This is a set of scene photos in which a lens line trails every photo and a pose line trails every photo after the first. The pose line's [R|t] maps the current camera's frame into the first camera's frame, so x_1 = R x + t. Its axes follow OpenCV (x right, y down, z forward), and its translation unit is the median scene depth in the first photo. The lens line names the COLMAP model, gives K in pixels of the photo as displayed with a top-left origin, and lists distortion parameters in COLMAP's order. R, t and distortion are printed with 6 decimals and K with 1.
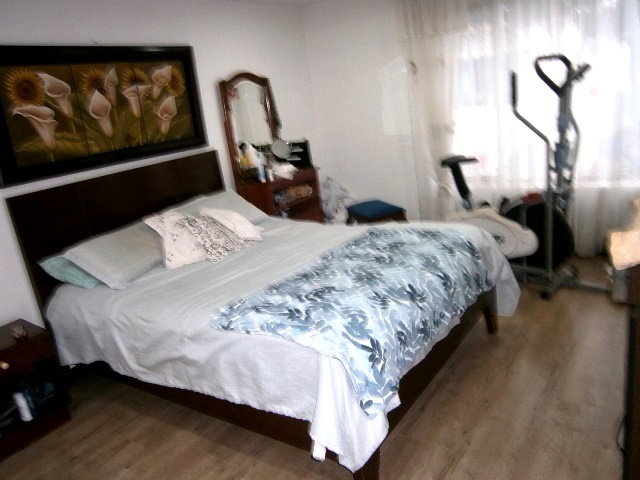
lens RADIAL K [[505.3, 0, 322.7], [0, 505.3, 243.3], [0, 0, 1]] dist [-0.069092, 0.038949]
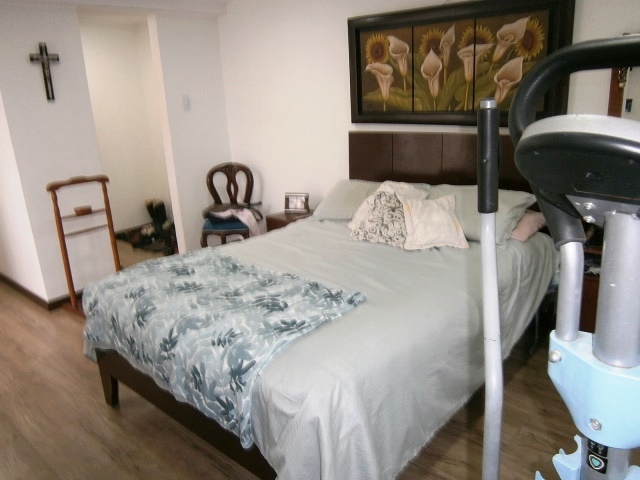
lens RADIAL K [[505.3, 0, 321.2], [0, 505.3, 236.0], [0, 0, 1]] dist [-0.069092, 0.038949]
pose [[-0.103711, 0.411959, -0.905281, 0.680954], [-0.208978, 0.880846, 0.424781, -0.373106], [0.972405, 0.233238, -0.005263, 0.899515]]
